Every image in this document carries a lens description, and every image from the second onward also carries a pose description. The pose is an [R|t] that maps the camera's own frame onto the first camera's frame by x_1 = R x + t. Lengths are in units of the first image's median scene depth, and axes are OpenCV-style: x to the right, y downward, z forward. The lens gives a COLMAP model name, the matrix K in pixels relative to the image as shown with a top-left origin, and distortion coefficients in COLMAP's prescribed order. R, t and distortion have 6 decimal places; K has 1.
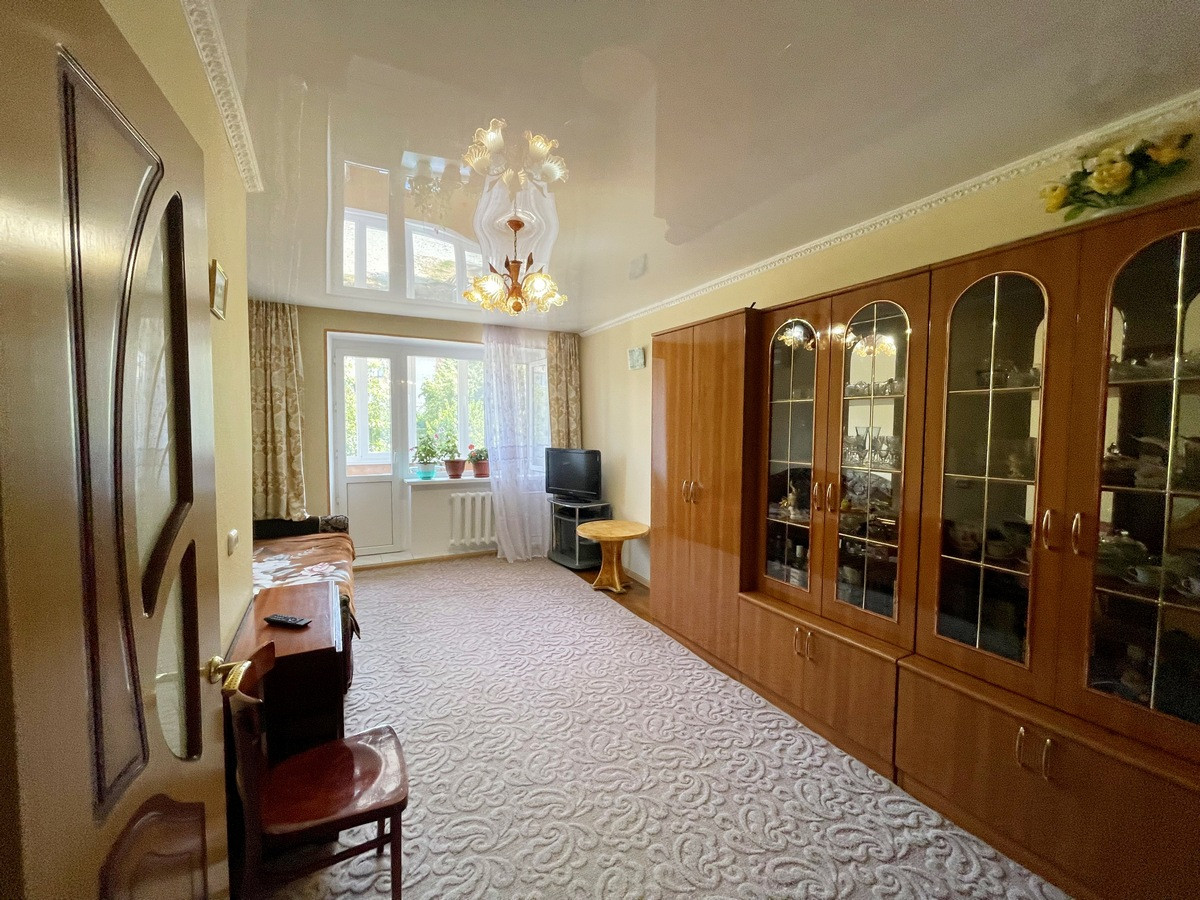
lens RADIAL K [[483.7, 0, 596.0], [0, 483.7, 452.7], [0, 0, 1]] dist [-0.002592, 0.001990]
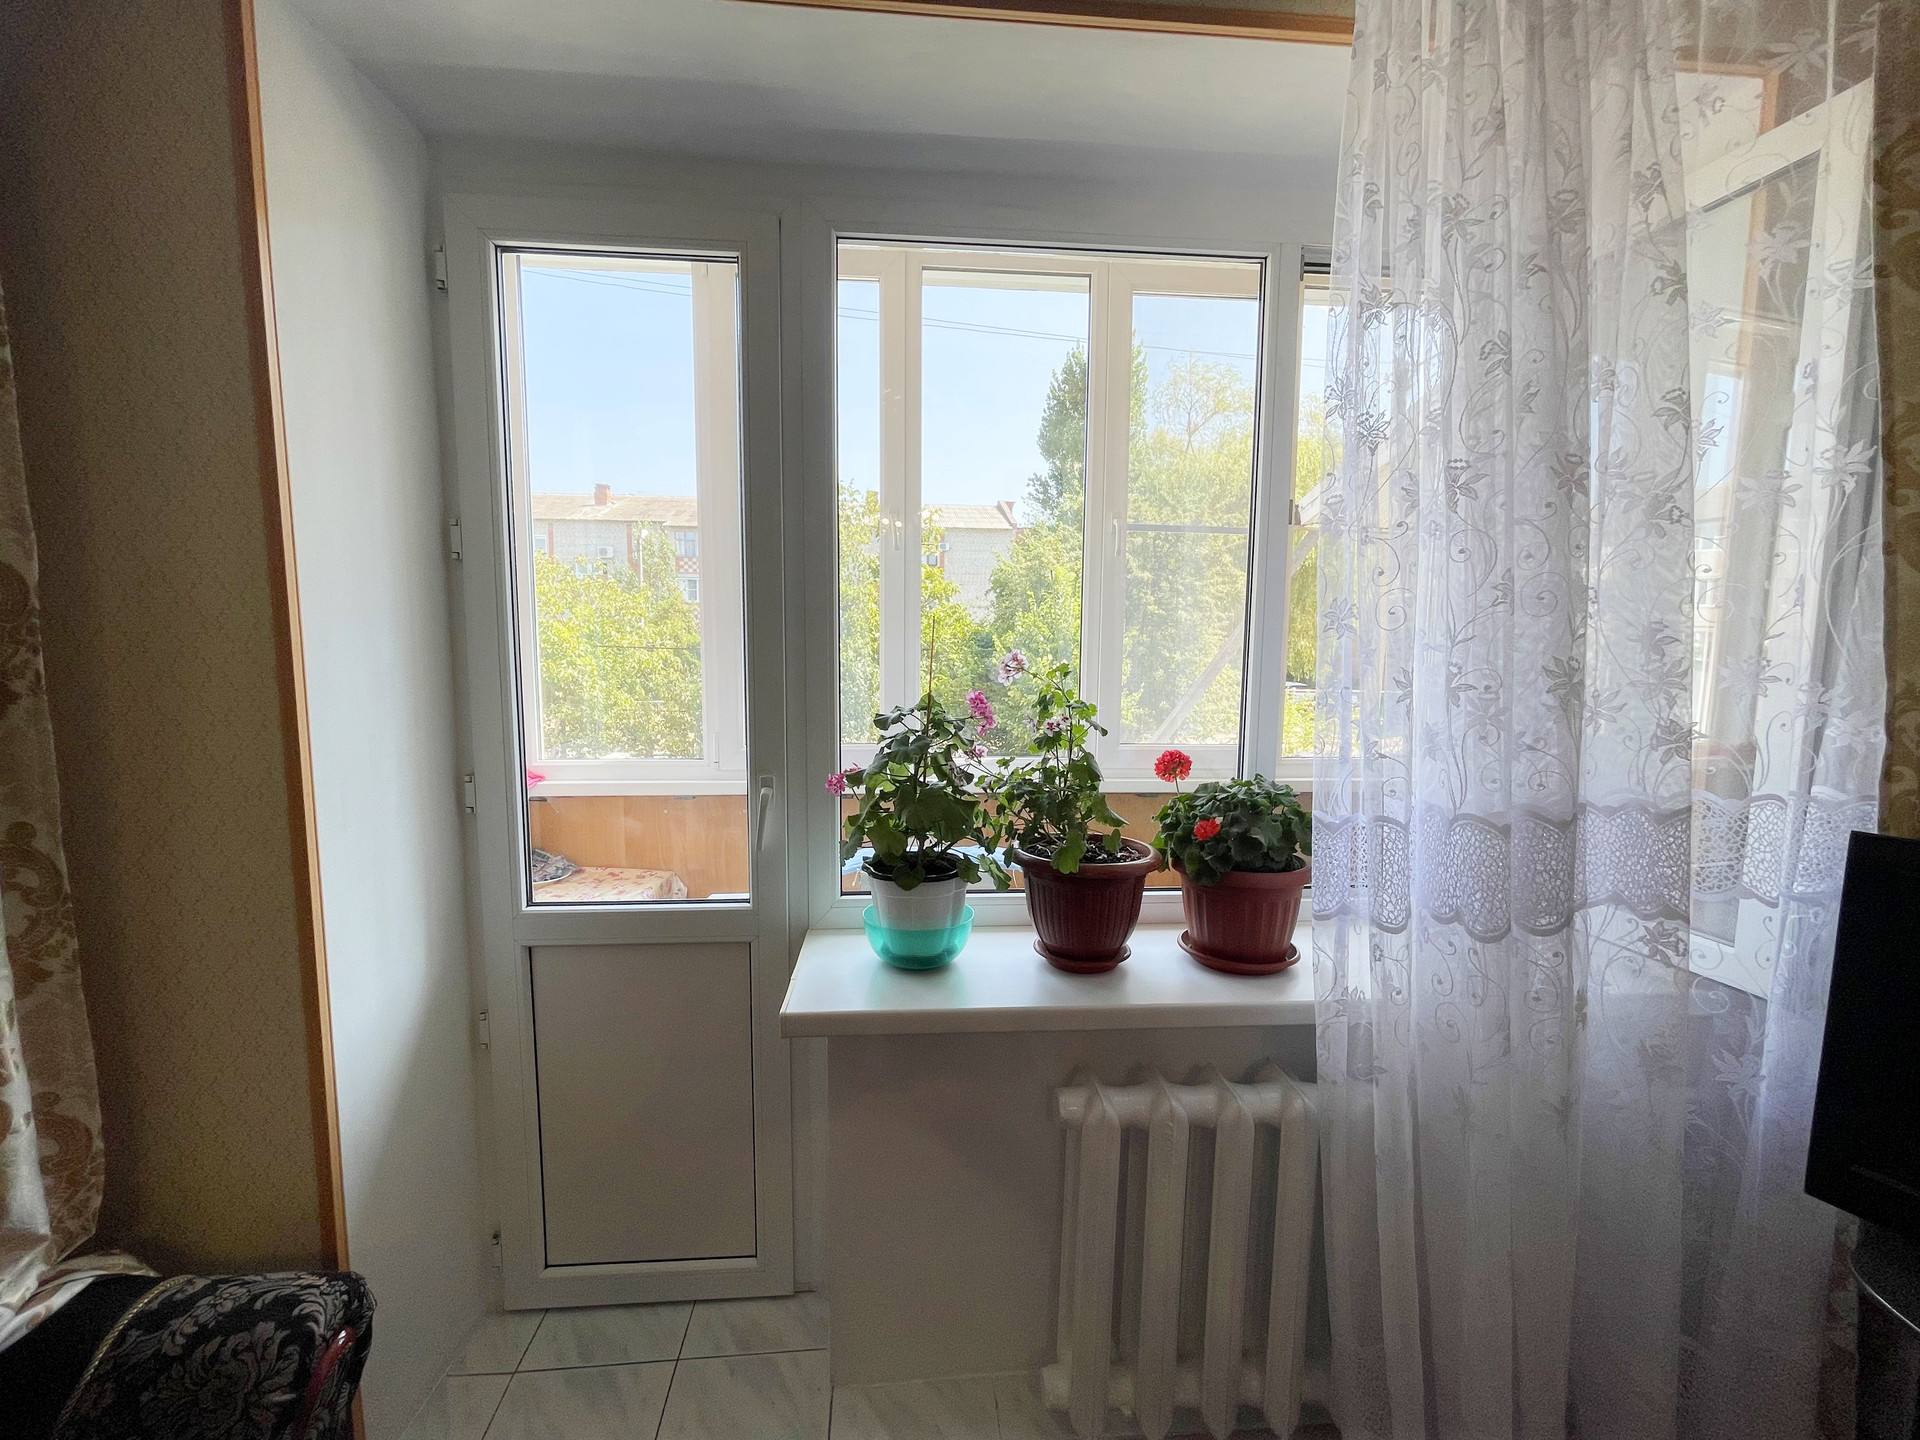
lens RADIAL K [[773.9, 0, 953.1], [0, 773.9, 720.6], [0, 0, 1]] dist [-0.002592, 0.001990]
pose [[0.922601, 0.041488, -0.383518, -0.322301], [-0.025194, 0.998557, 0.047415, -0.056158], [0.384932, -0.034083, 0.922316, 1.023221]]
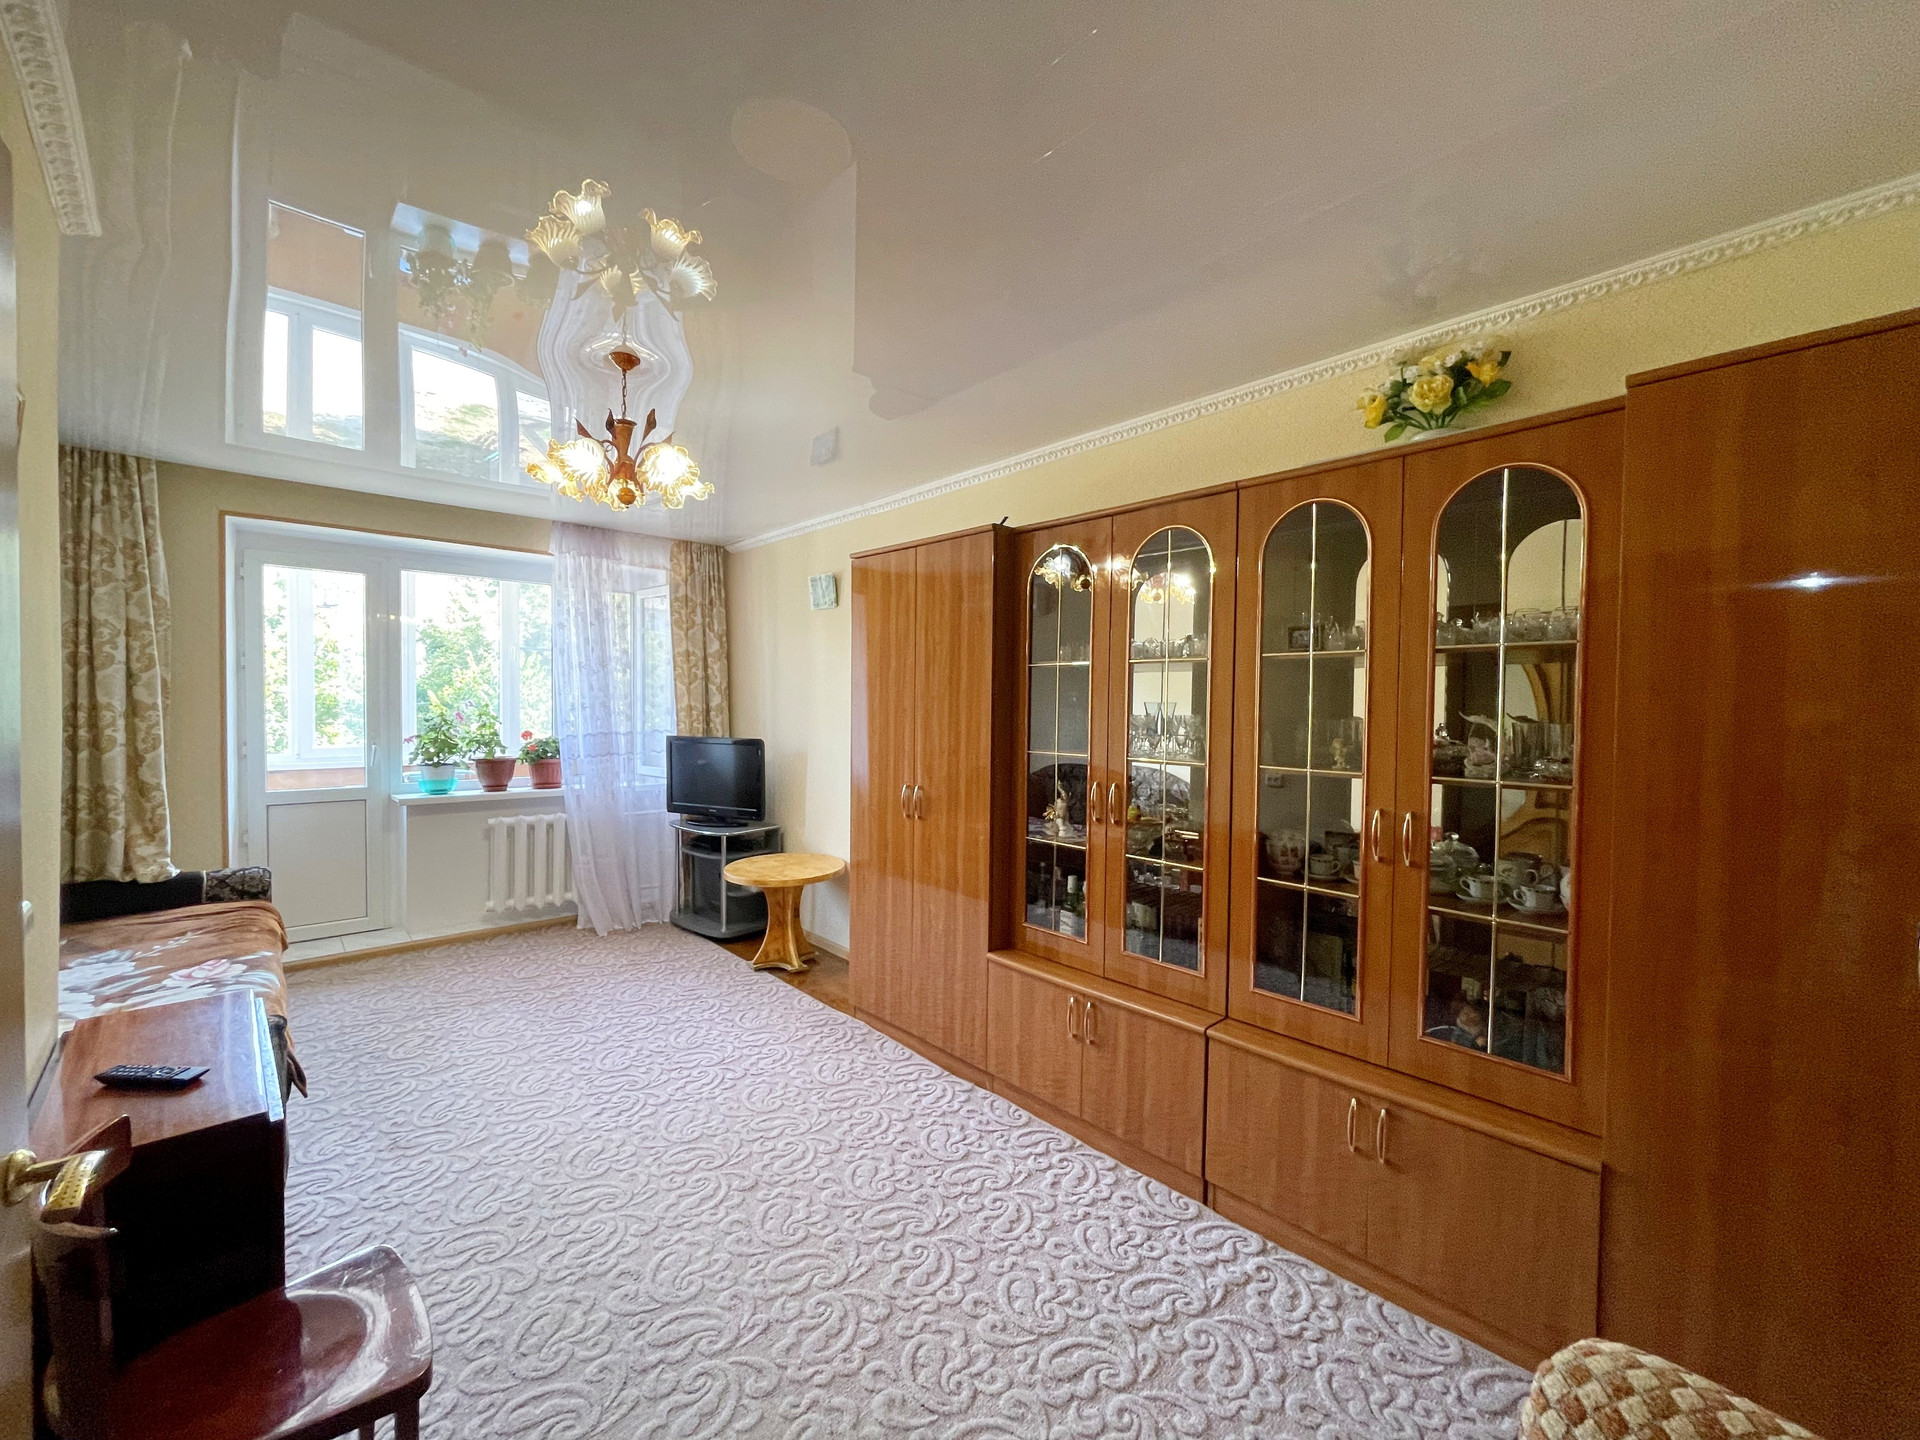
lens RADIAL K [[773.9, 0, 953.4], [0, 773.9, 724.7], [0, 0, 1]] dist [-0.002592, 0.001990]
pose [[0.965644, -0.002029, 0.259860, -0.015640], [0.008507, 0.999680, -0.023807, 0.002452], [-0.259729, 0.025199, 0.965353, -0.008230]]
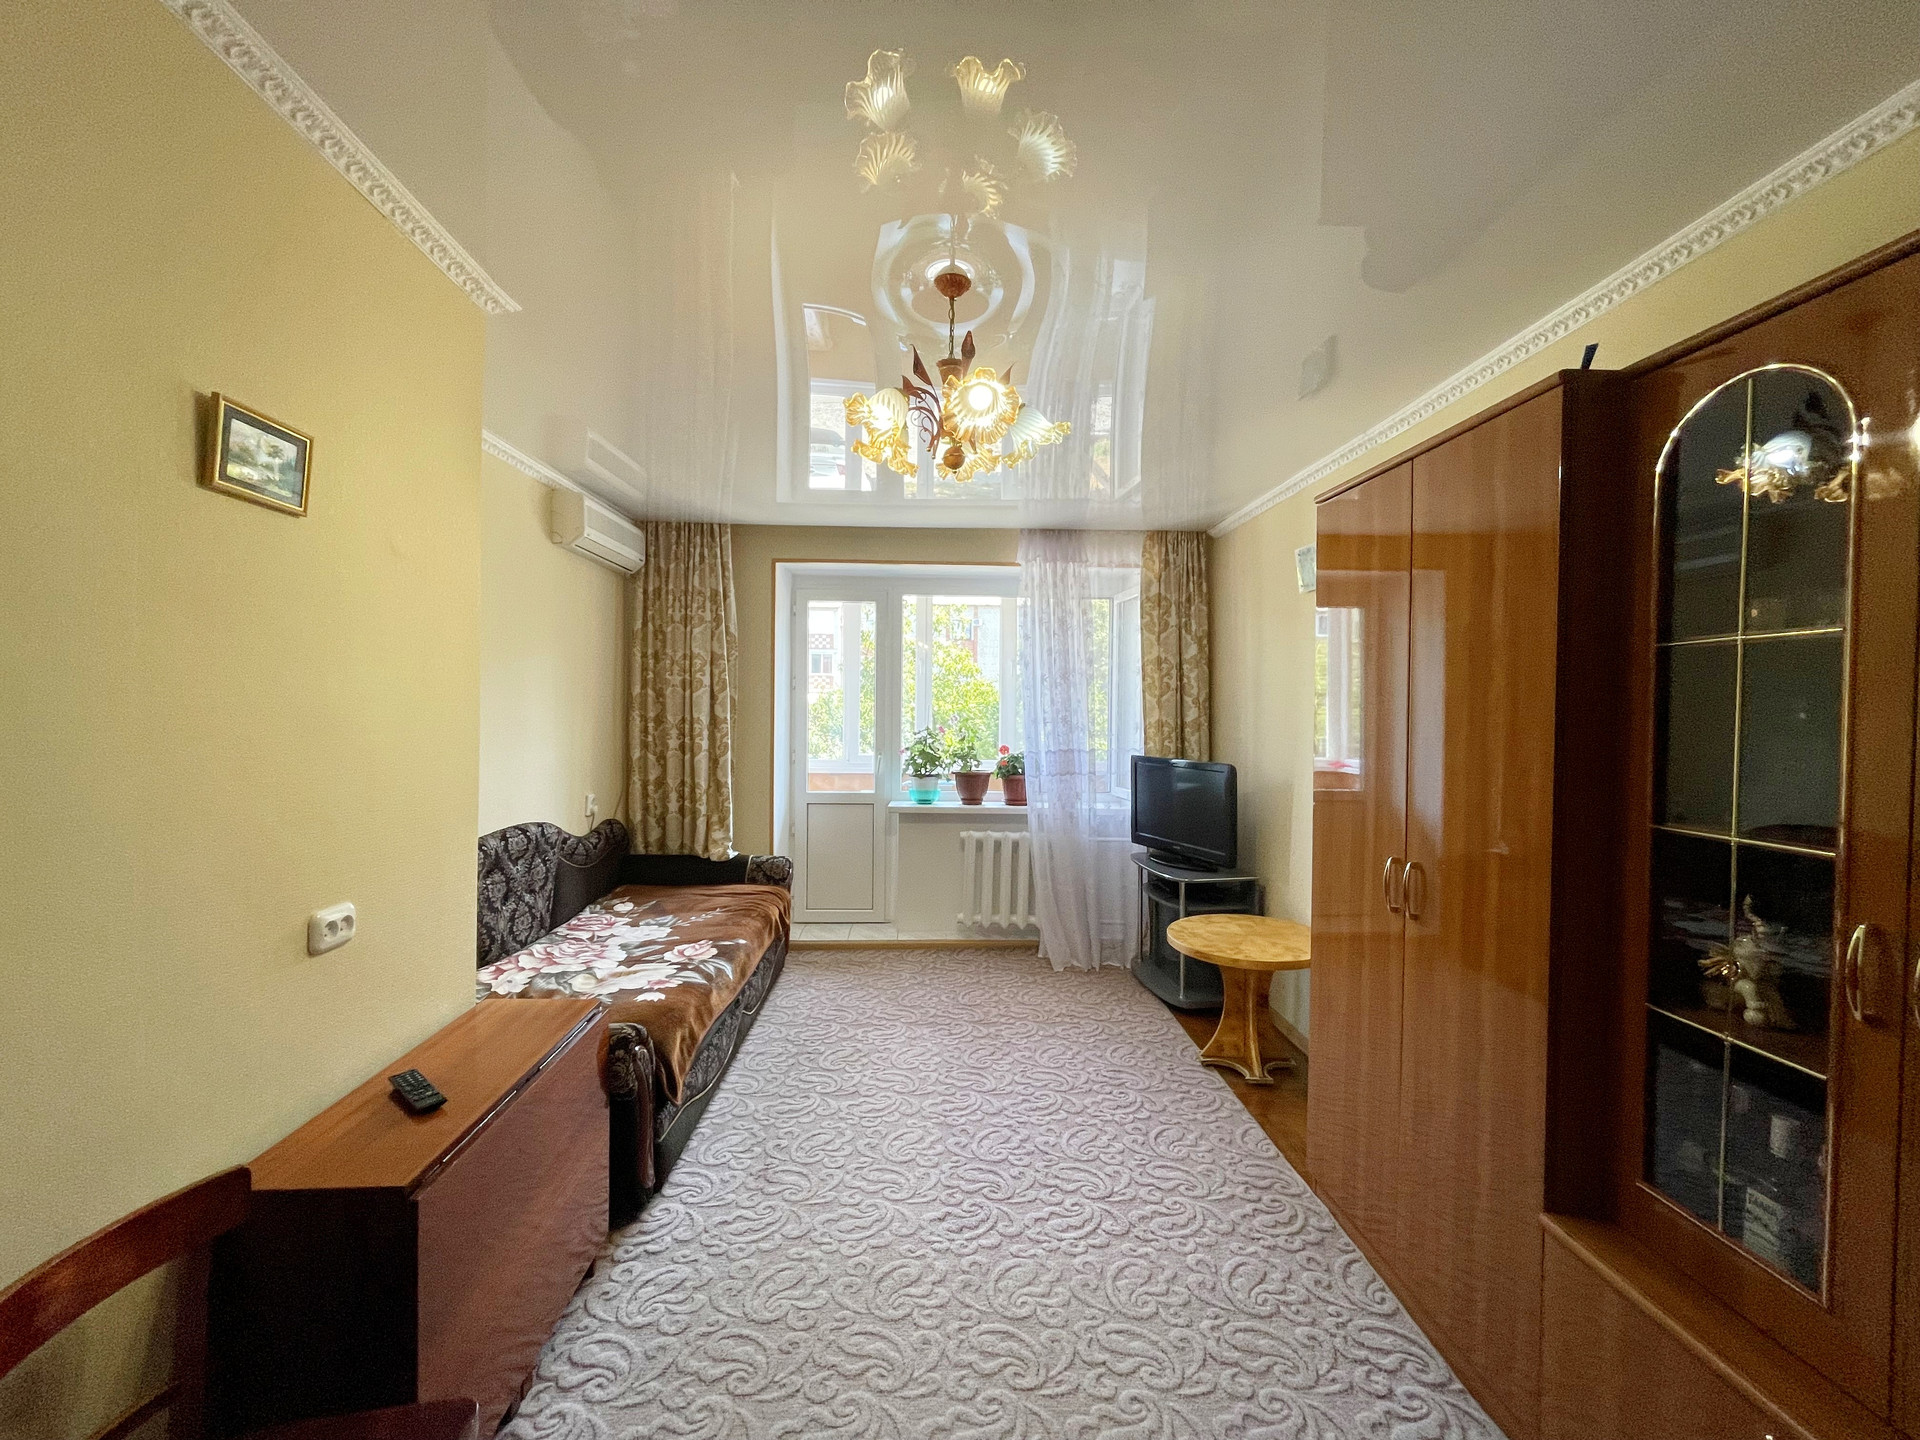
lens RADIAL K [[773.9, 0, 955.7], [0, 773.9, 725.5], [0, 0, 1]] dist [-0.002592, 0.001990]
pose [[0.903443, 0.012568, -0.428524, 0.109517], [-0.028440, 0.999125, -0.030656, -0.015730], [0.427764, 0.039883, 0.903010, 0.231265]]
